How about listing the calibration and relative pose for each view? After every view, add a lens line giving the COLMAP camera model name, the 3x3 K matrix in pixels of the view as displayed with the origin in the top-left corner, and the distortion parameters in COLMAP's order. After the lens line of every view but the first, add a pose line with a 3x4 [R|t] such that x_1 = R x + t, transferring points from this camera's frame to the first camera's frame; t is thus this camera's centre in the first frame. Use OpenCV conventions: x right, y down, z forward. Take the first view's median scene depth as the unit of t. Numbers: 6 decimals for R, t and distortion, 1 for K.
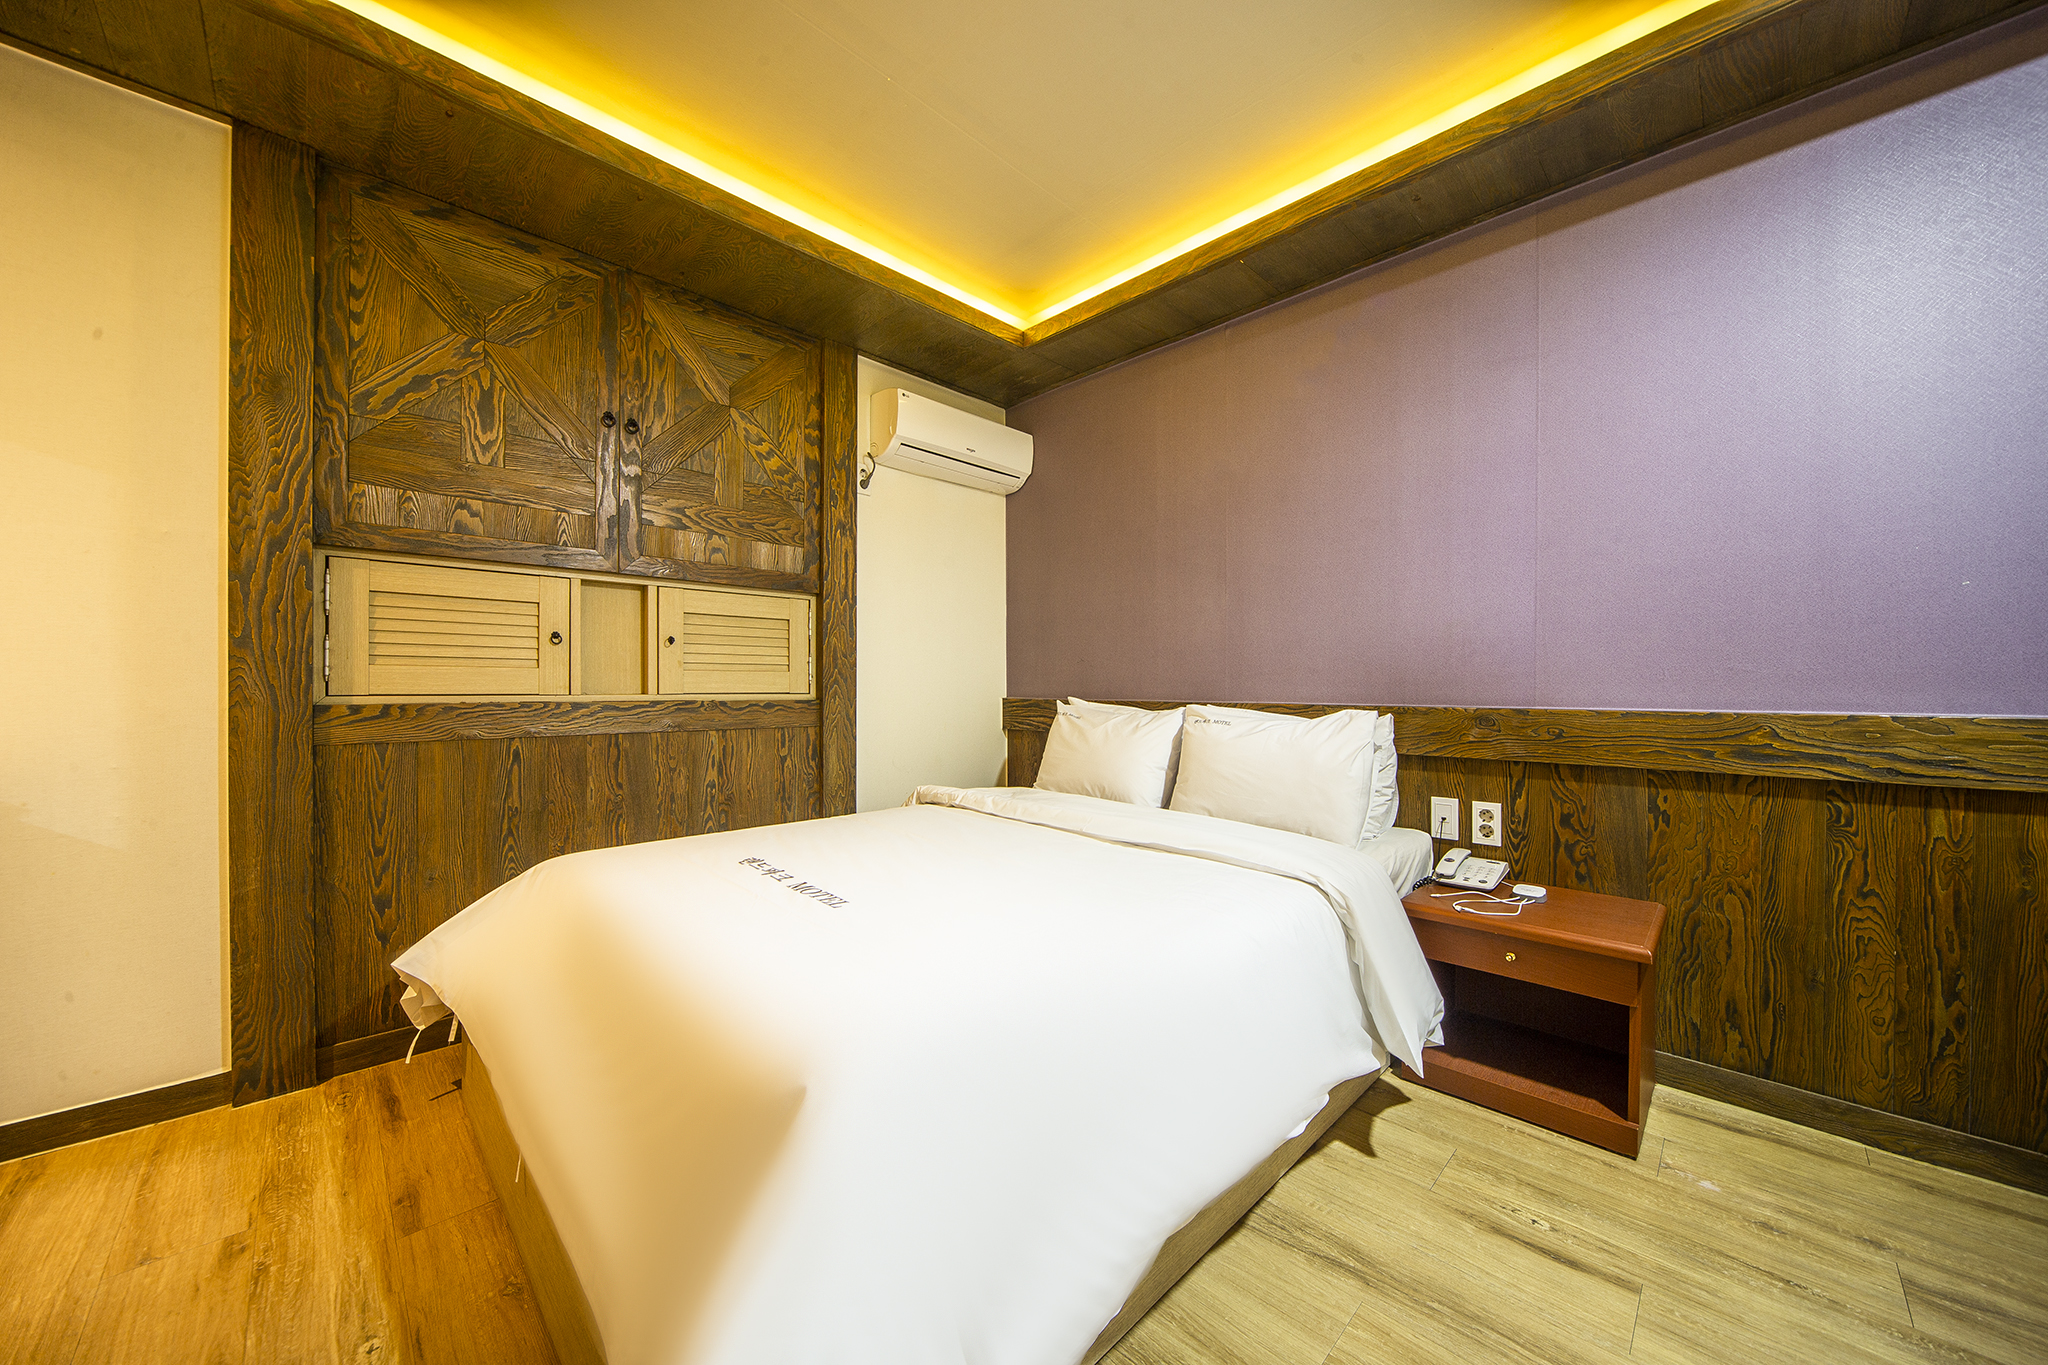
lens RADIAL K [[728.5, 0, 1018.5], [0, 728.5, 688.0], [0, 0, 1]] dist [-0.010807, 0.000249]
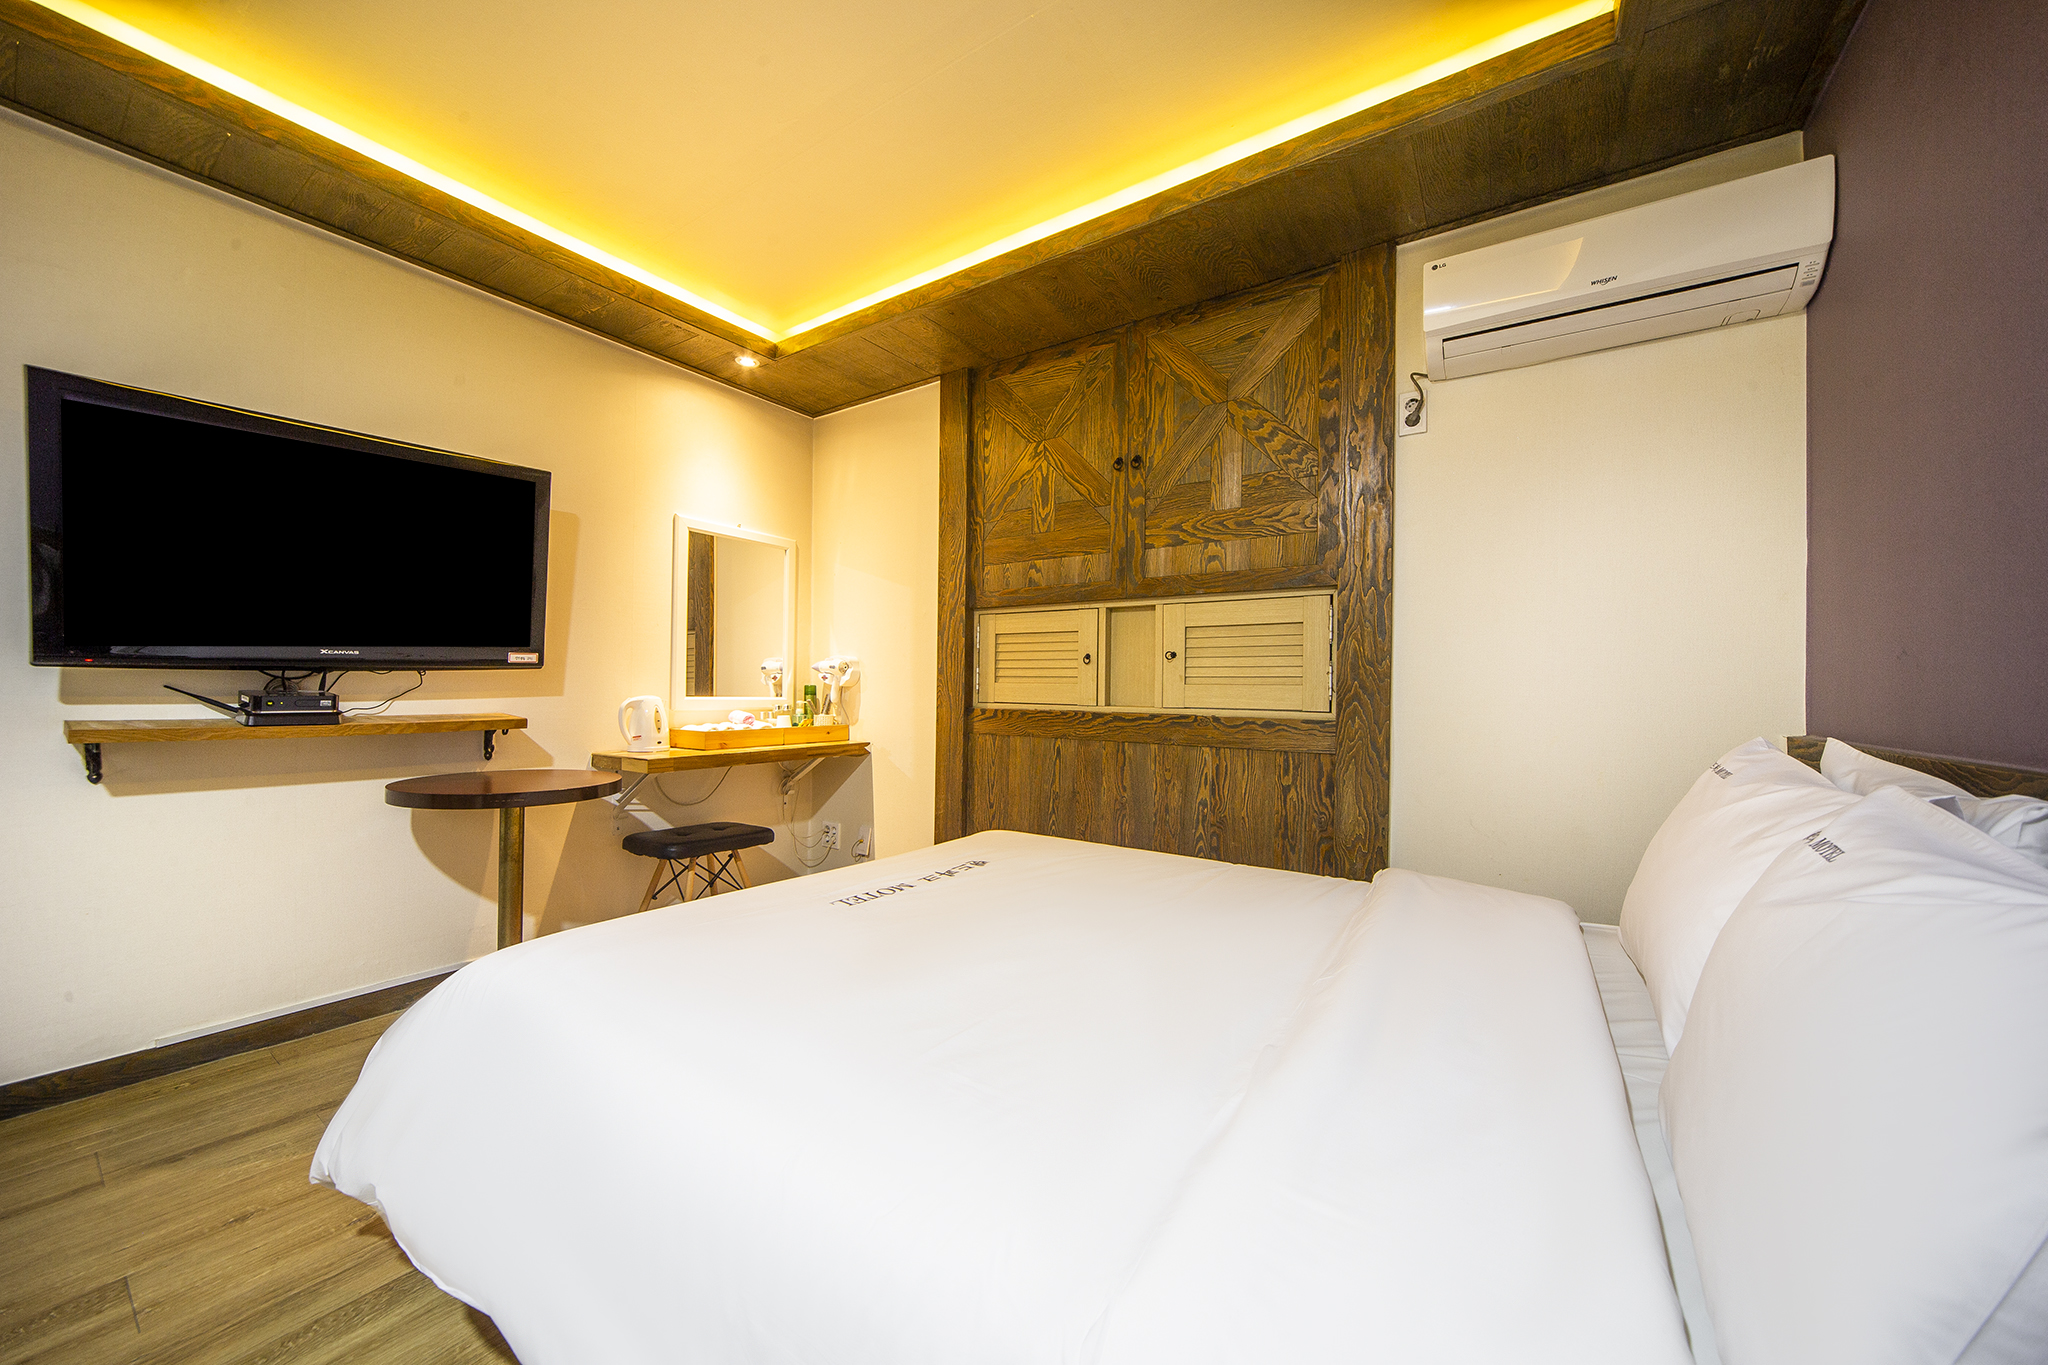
lens RADIAL K [[728.5, 0, 1018.5], [0, 728.5, 688.0], [0, 0, 1]] dist [-0.010807, 0.000249]
pose [[0.195161, -0.000585, -0.980771, 0.539128], [-0.014821, 0.999884, -0.003545, -0.014037], [0.980659, 0.015228, 0.195129, 0.650416]]
